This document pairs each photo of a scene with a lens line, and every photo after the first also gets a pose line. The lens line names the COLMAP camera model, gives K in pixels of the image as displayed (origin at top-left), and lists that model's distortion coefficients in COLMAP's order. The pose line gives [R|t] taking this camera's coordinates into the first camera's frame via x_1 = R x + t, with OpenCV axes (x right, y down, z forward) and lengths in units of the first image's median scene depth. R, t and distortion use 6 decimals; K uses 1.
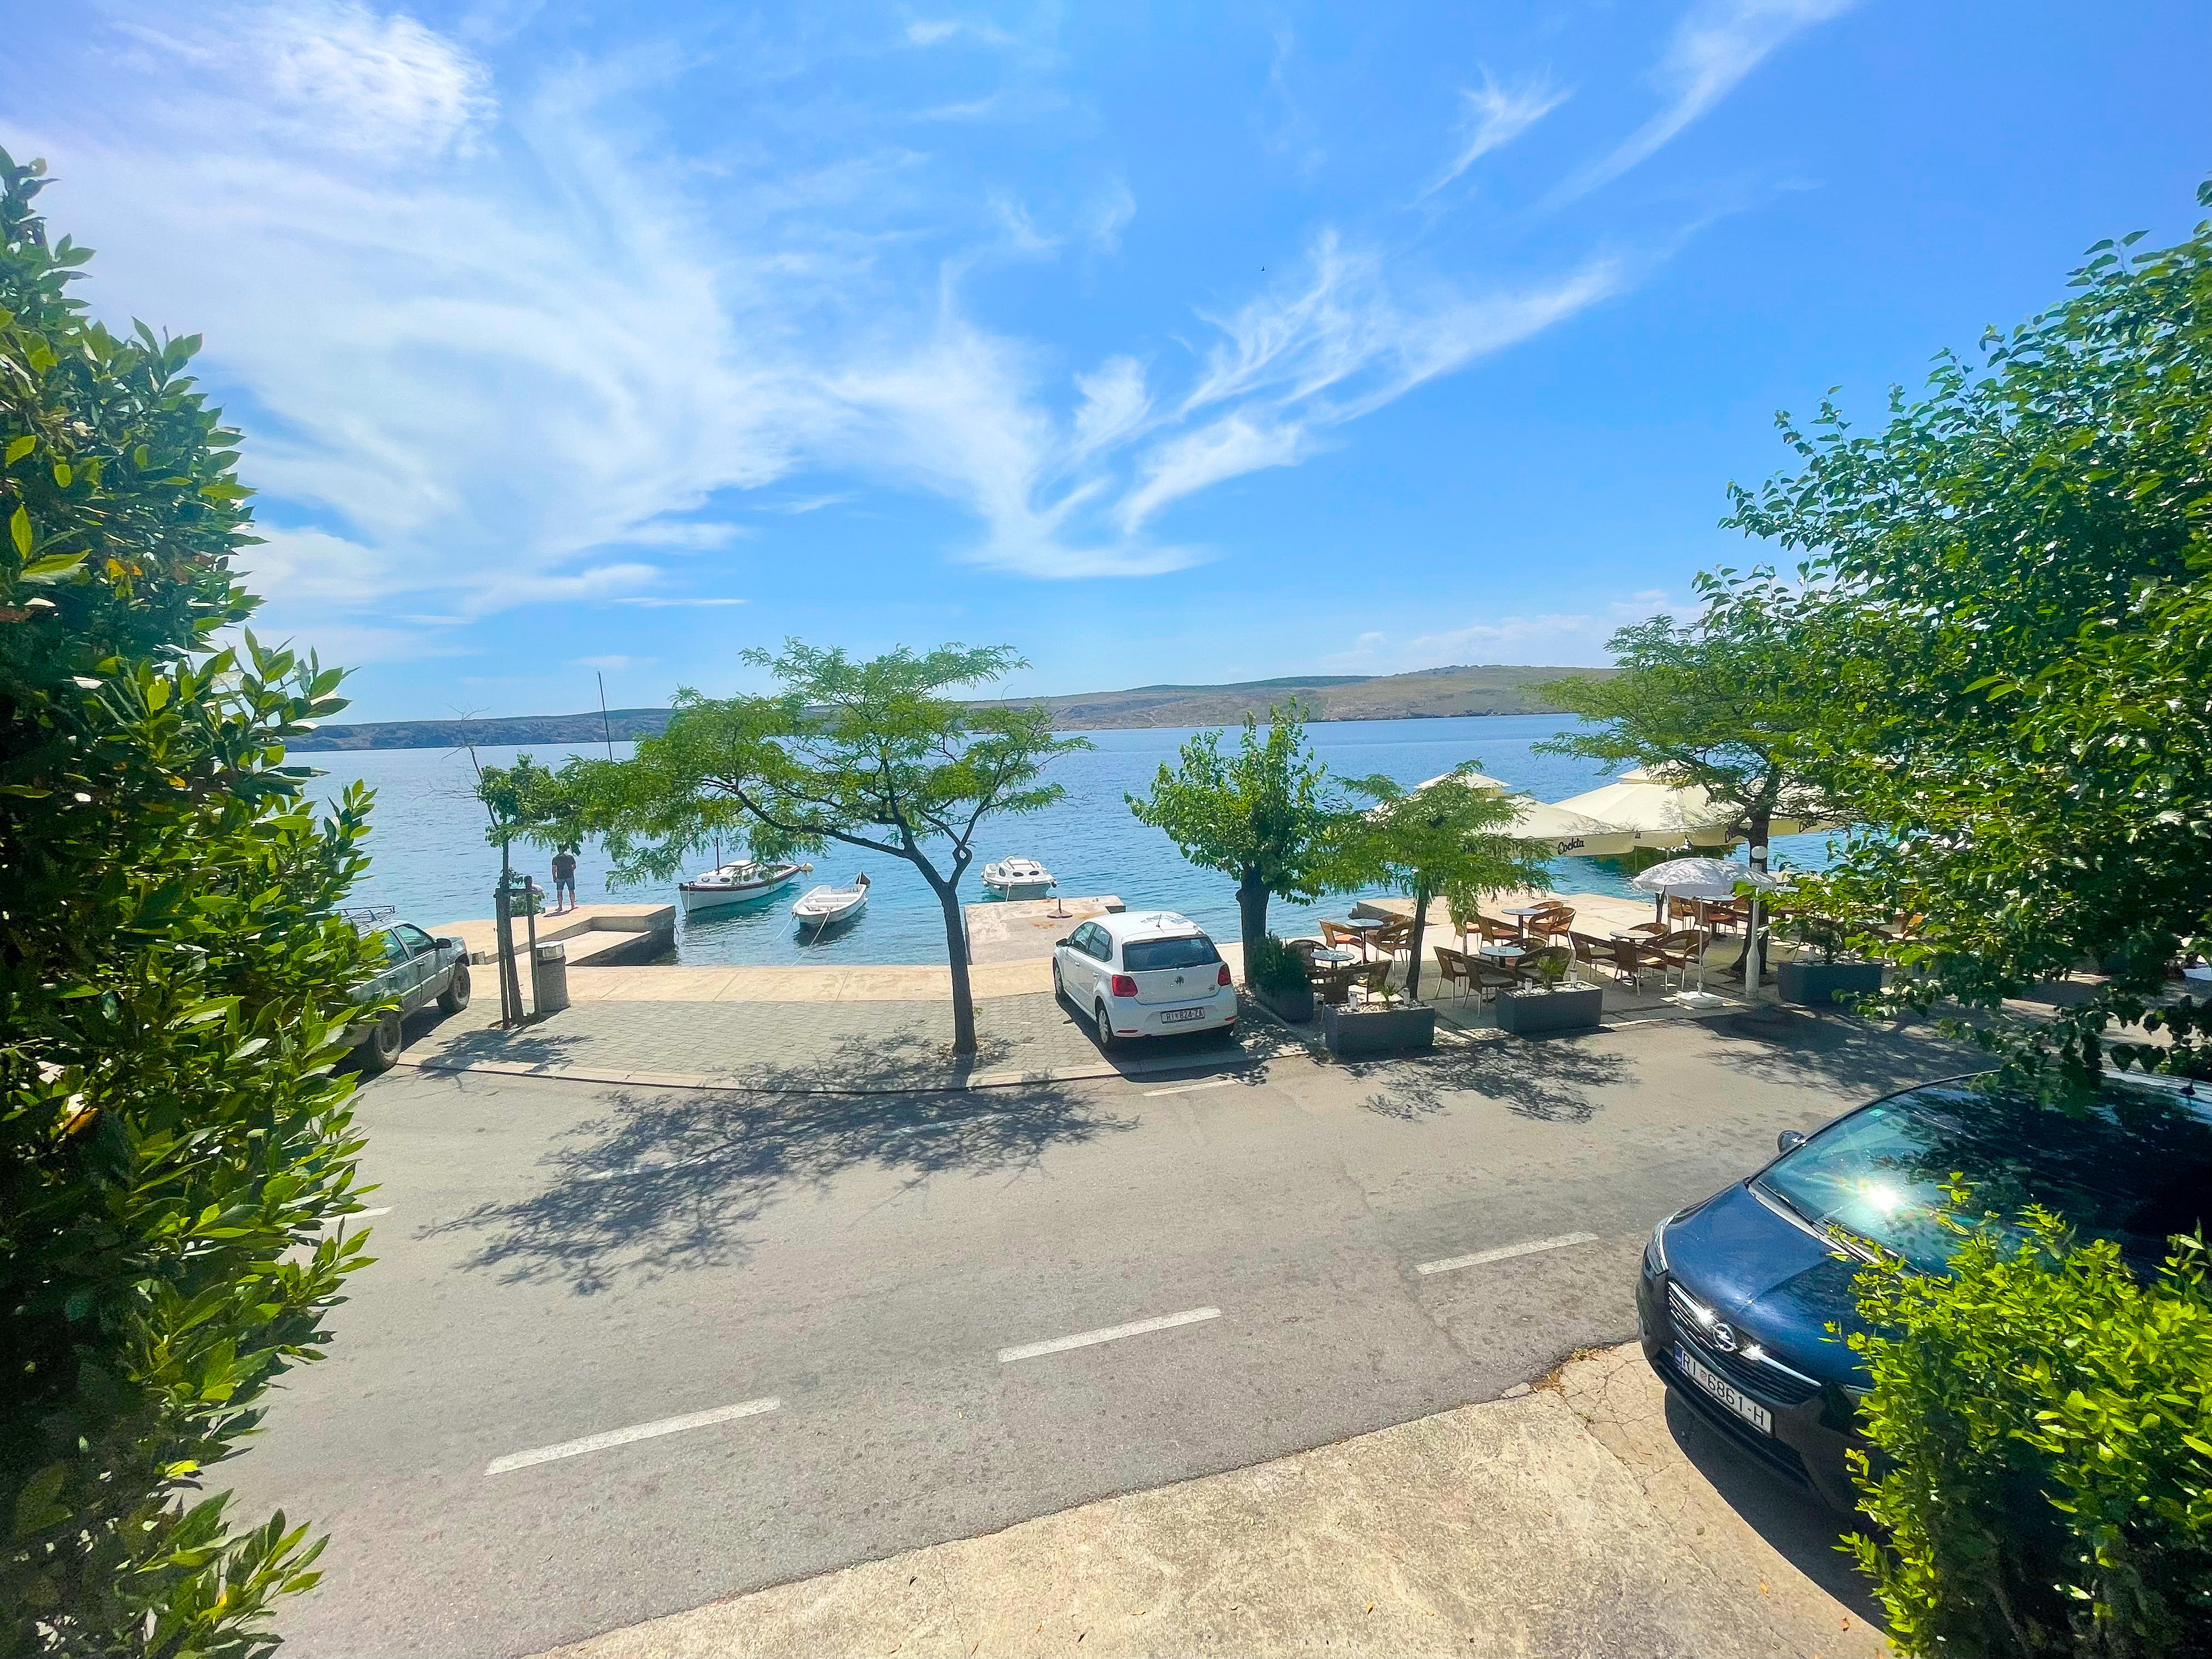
lens RADIAL K [[892.9, 0, 1101.1], [0, 892.9, 819.5], [0, 0, 1]] dist [-0.003663, -0.000112]
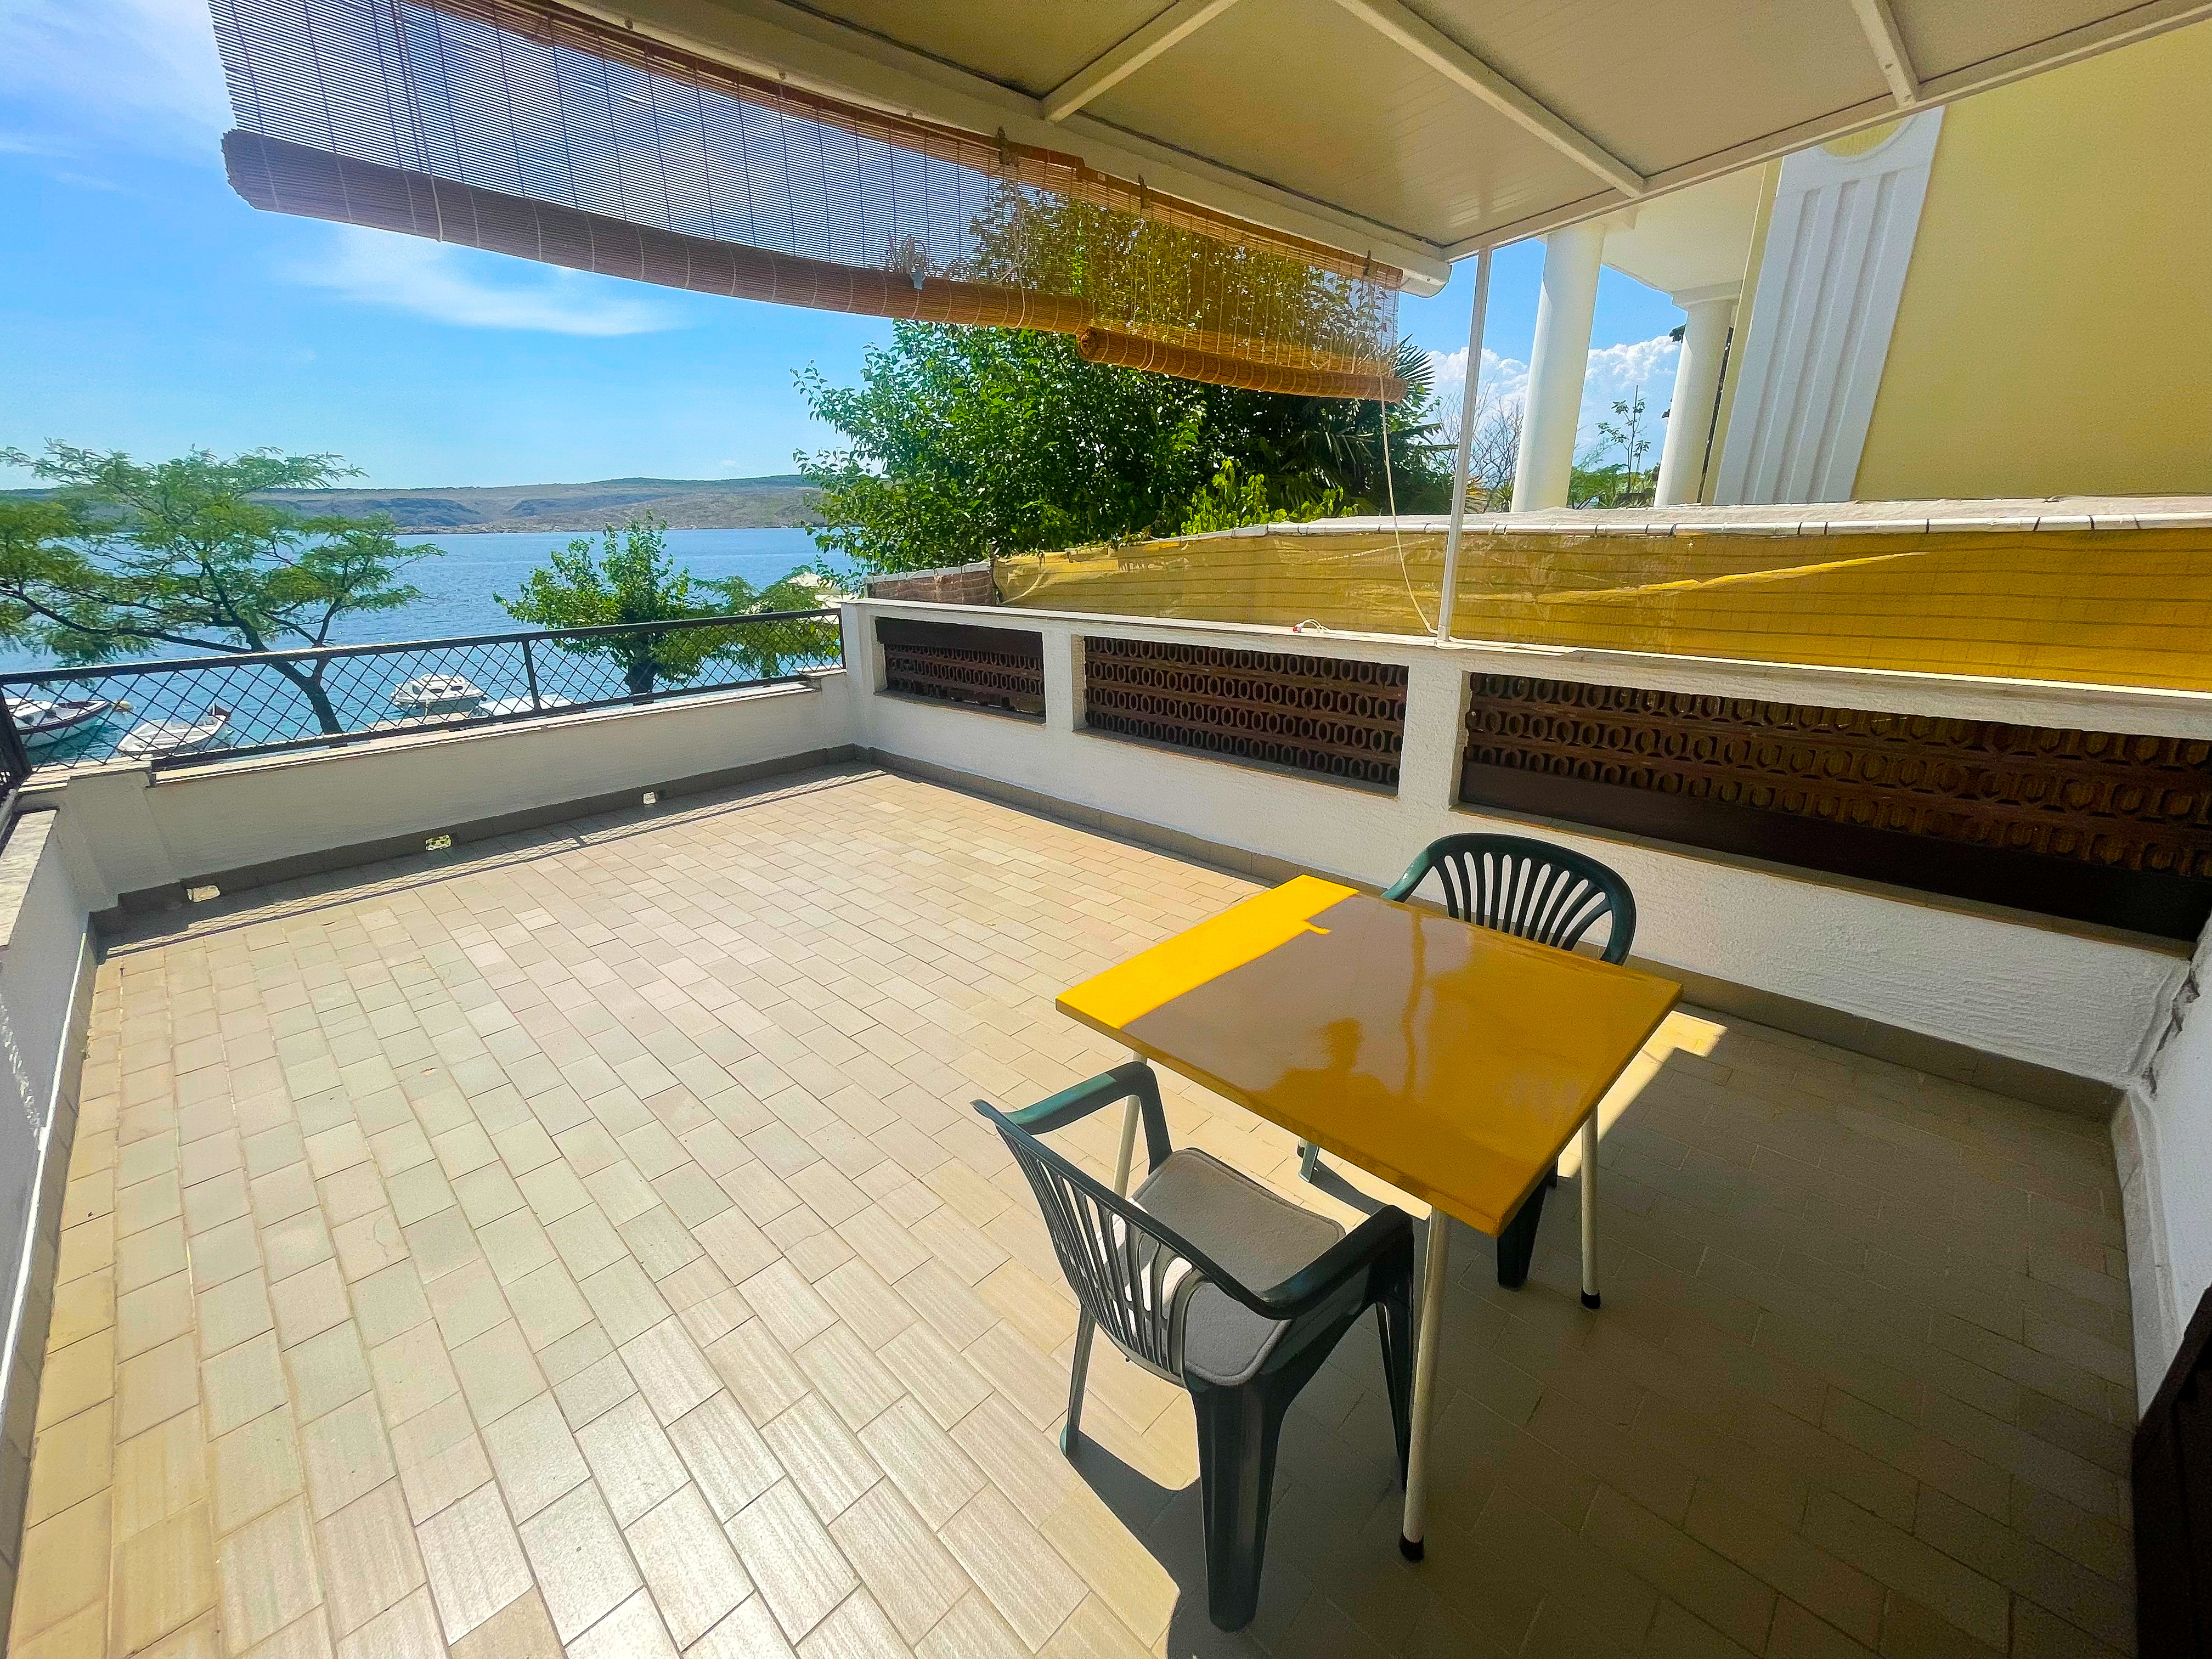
lens RADIAL K [[892.9, 0, 1110.1], [0, 892.9, 826.1], [0, 0, 1]] dist [-0.003663, -0.000112]
pose [[0.864820, -0.140615, 0.481989, 0.083326], [0.034995, 0.974528, 0.221517, 0.025076], [-0.500860, -0.174705, 0.847713, -0.305649]]
